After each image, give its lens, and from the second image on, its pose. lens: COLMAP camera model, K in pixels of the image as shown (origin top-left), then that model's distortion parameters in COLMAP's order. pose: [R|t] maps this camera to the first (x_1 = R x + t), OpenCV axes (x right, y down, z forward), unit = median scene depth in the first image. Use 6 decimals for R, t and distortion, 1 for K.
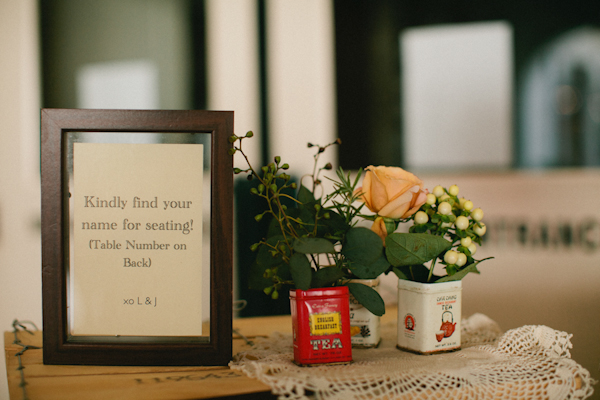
lens RADIAL K [[902.1, 0, 300.1], [0, 902.1, 200.6], [0, 0, 1]] dist [-0.165975, 0.000000]
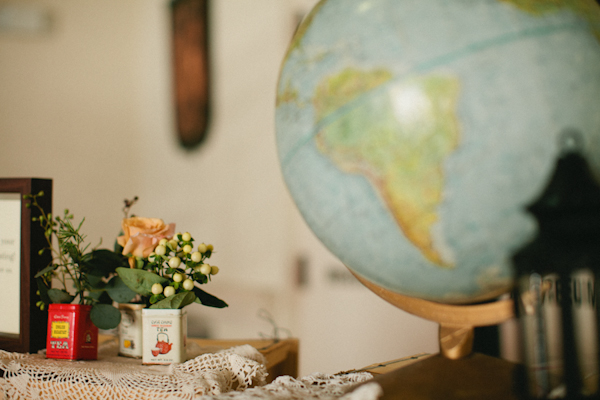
lens RADIAL K [[902.1, 0, 300.3], [0, 902.1, 200.1], [0, 0, 1]] dist [-0.165975, 0.000000]
pose [[0.814826, -0.011158, -0.579599, 1.049272], [-0.027818, 0.997910, -0.058318, 0.006797], [0.579038, 0.063642, 0.812813, 0.089681]]
